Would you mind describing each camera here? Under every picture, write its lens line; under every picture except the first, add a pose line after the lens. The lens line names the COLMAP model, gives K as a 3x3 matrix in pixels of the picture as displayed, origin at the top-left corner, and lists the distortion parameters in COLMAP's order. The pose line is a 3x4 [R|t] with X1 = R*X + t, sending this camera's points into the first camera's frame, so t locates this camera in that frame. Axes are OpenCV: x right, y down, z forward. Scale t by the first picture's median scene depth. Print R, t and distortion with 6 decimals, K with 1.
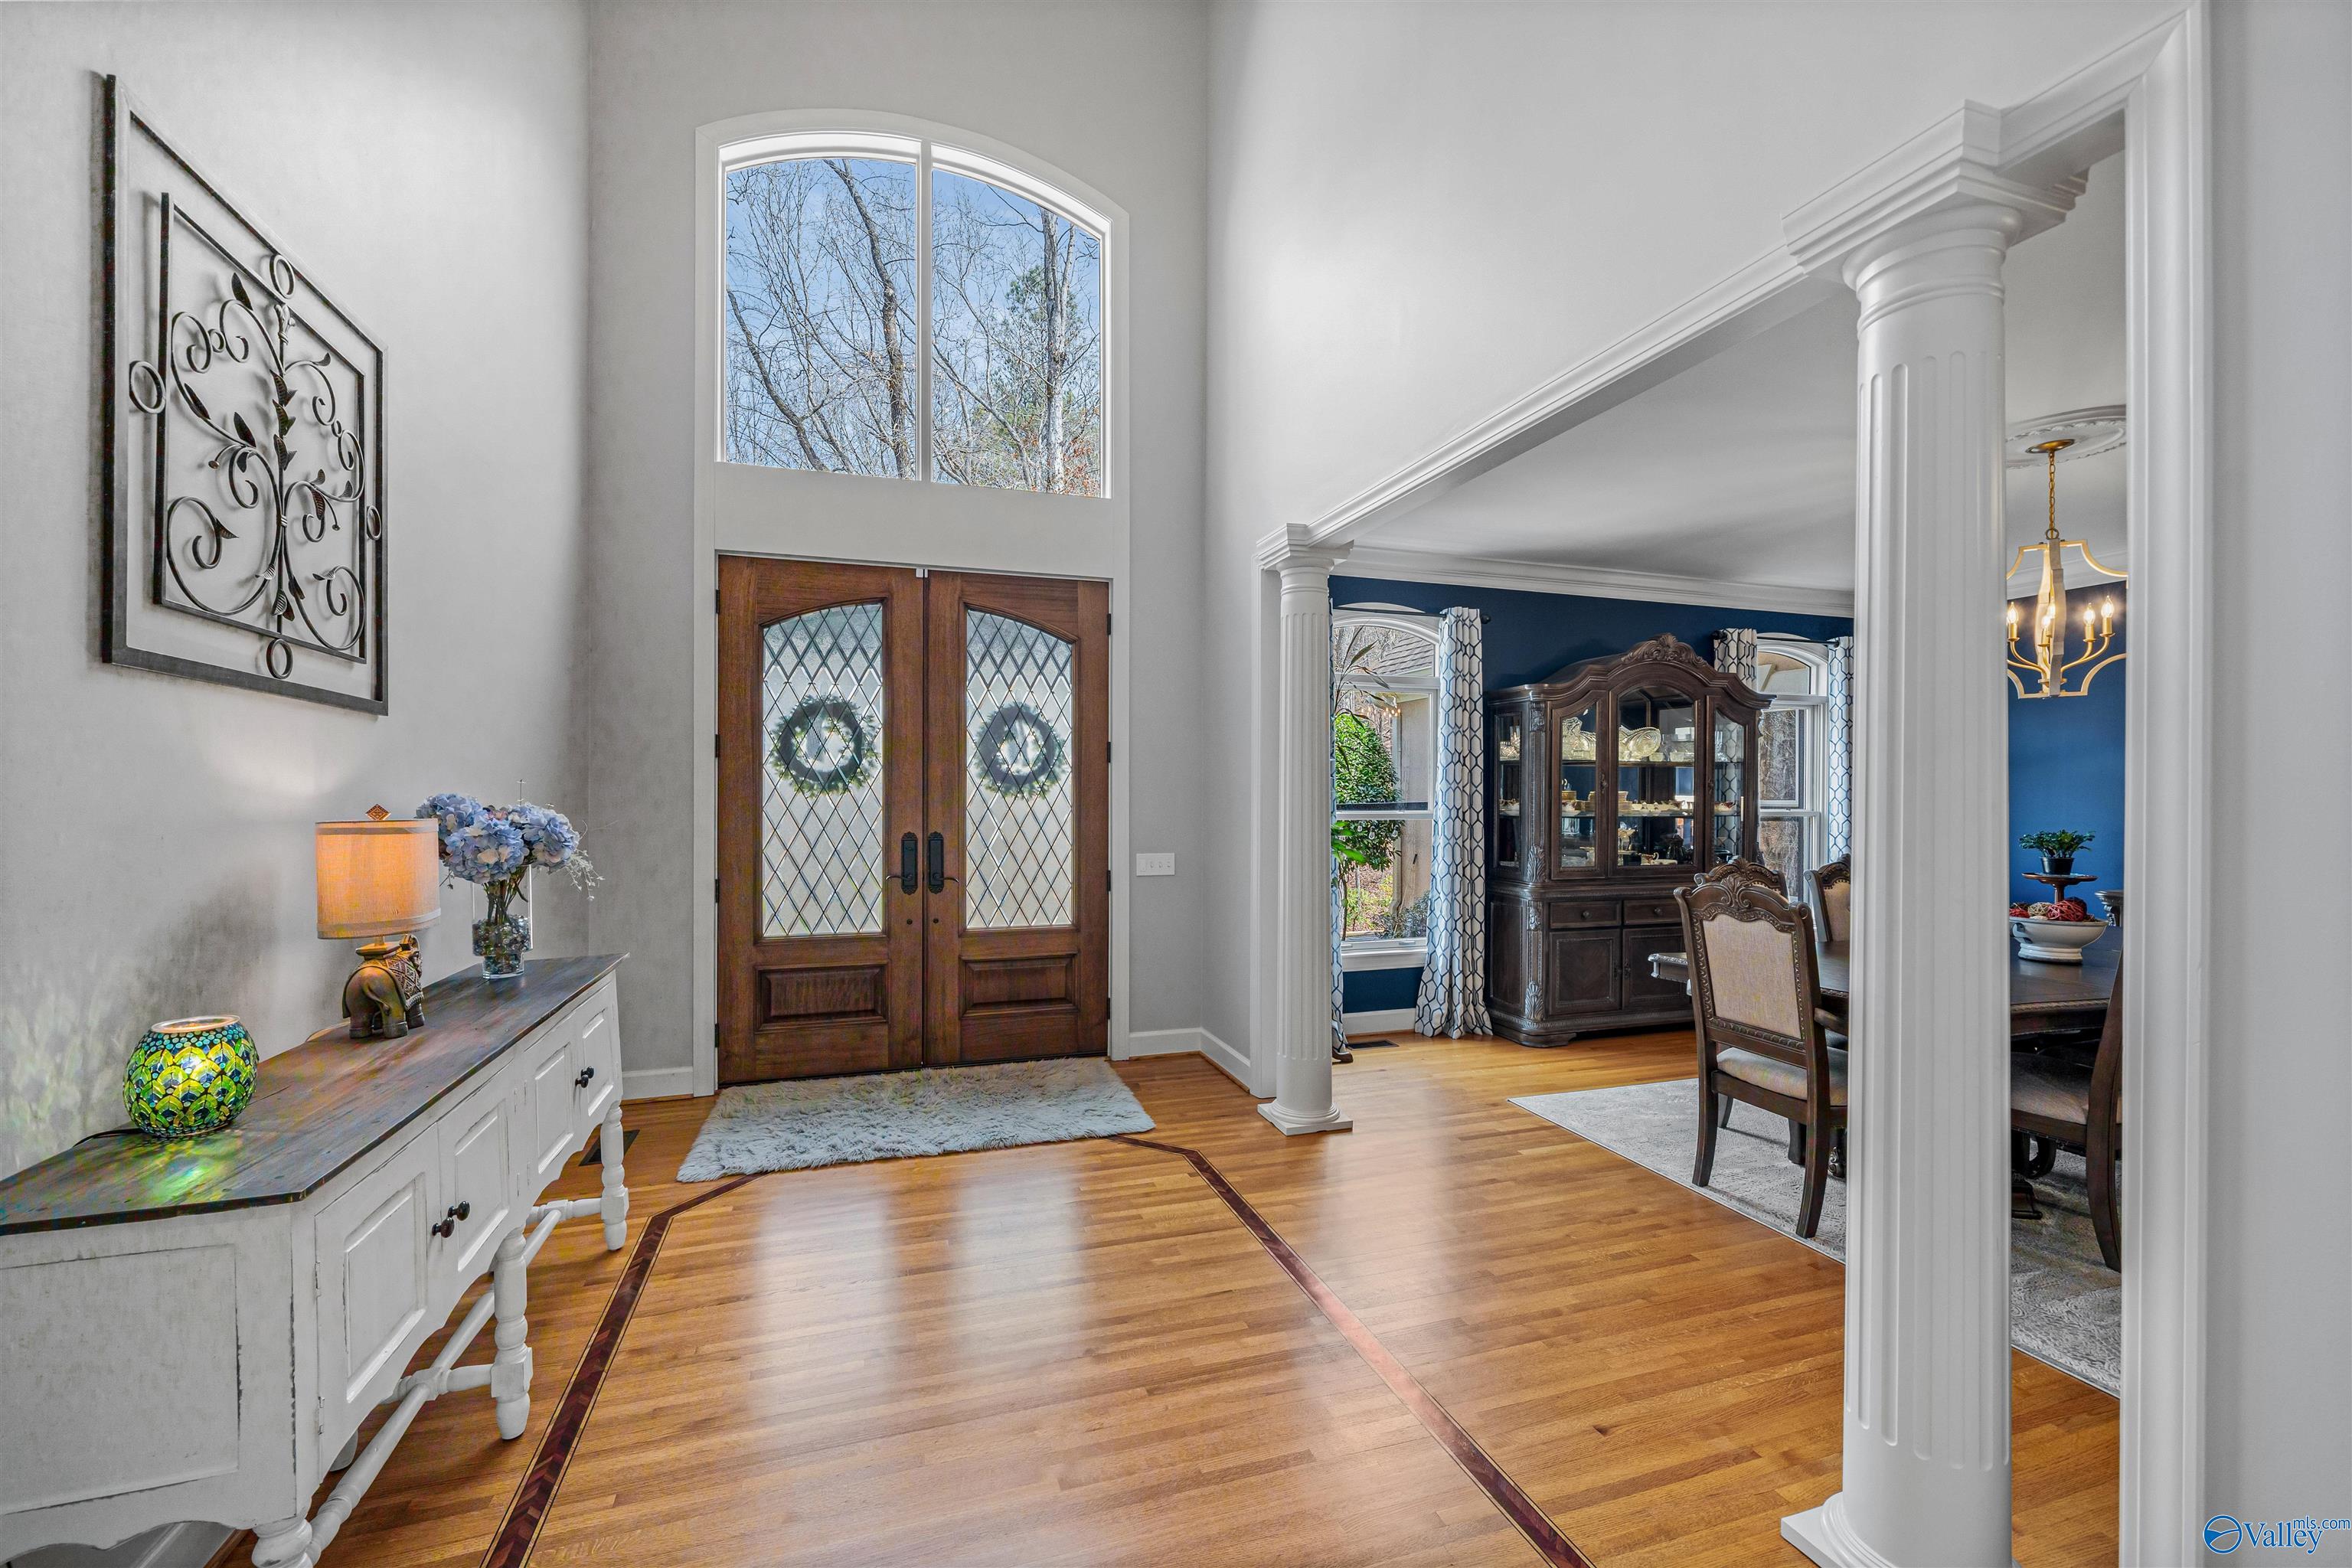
lens RADIAL K [[956.0, 0, 1175.2], [0, 956.0, 787.9], [0, 0, 1]] dist [-0.002089, -0.000124]
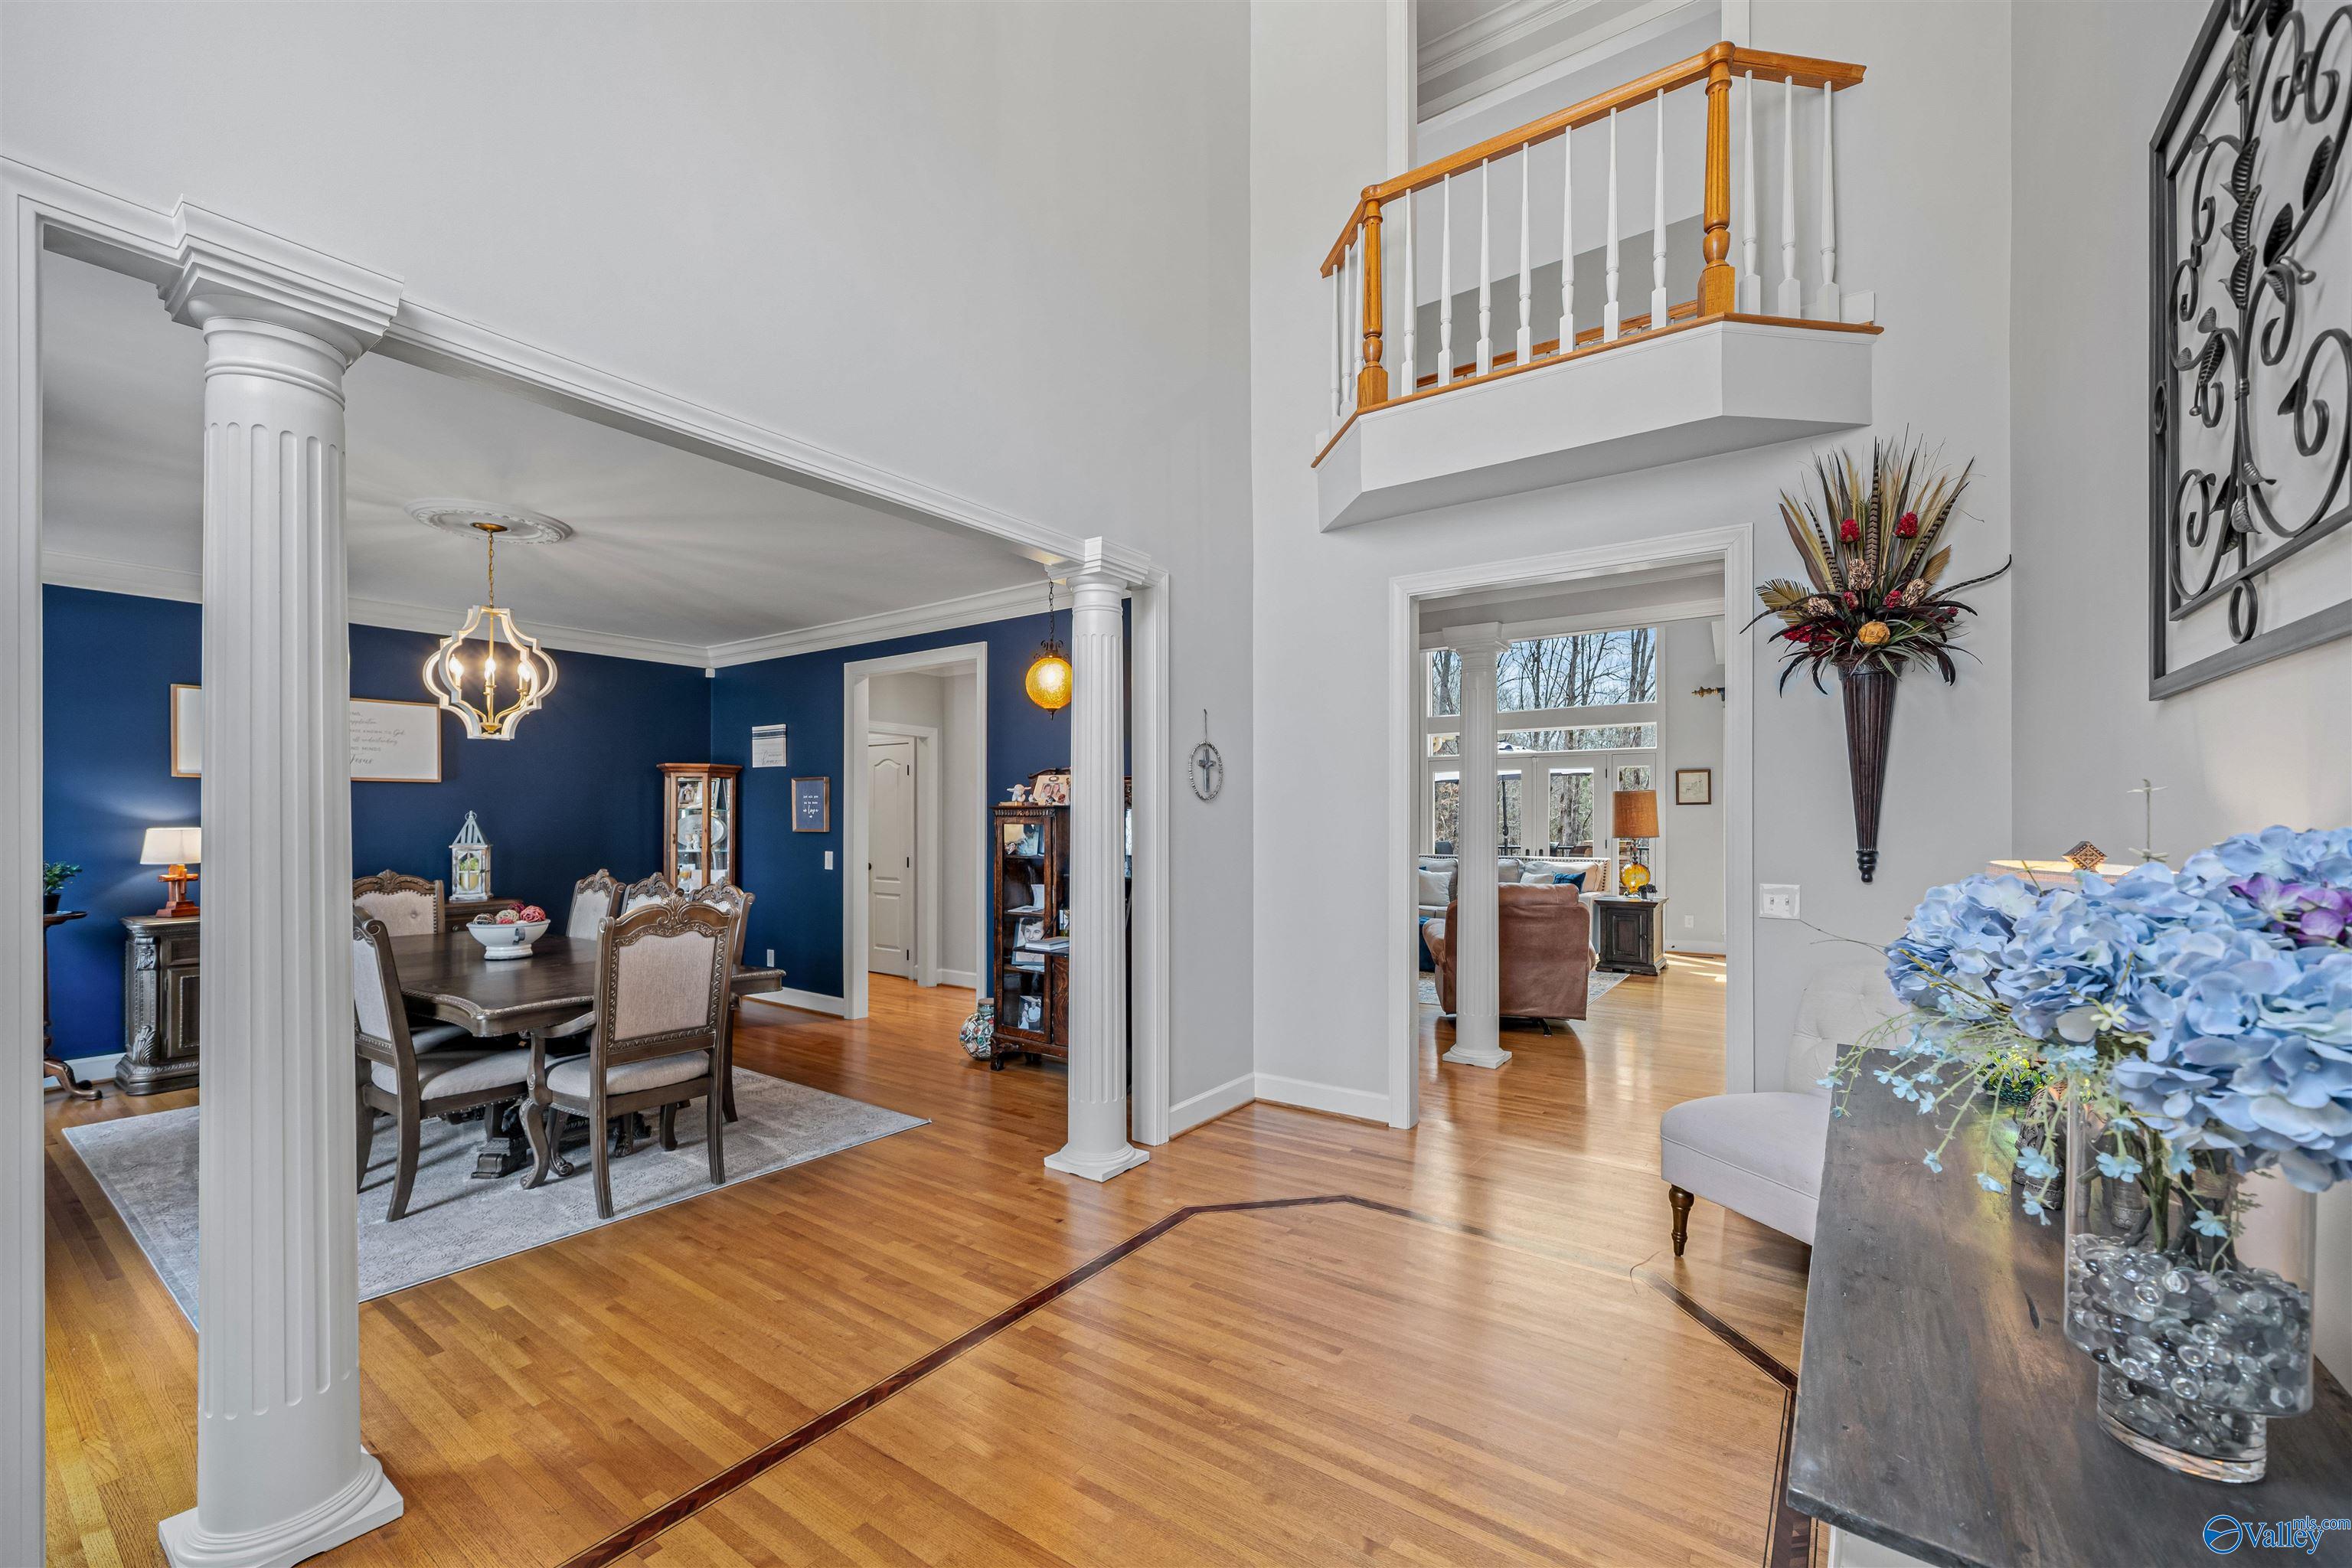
lens RADIAL K [[956.0, 0, 1180.0], [0, 956.0, 804.0], [0, 0, 1]] dist [-0.002089, -0.000124]
pose [[-0.587405, 0.005739, 0.809273, -0.598295], [0.003776, 0.999983, -0.004350, -0.000310], [-0.809285, 0.000501, -0.587417, 1.116308]]
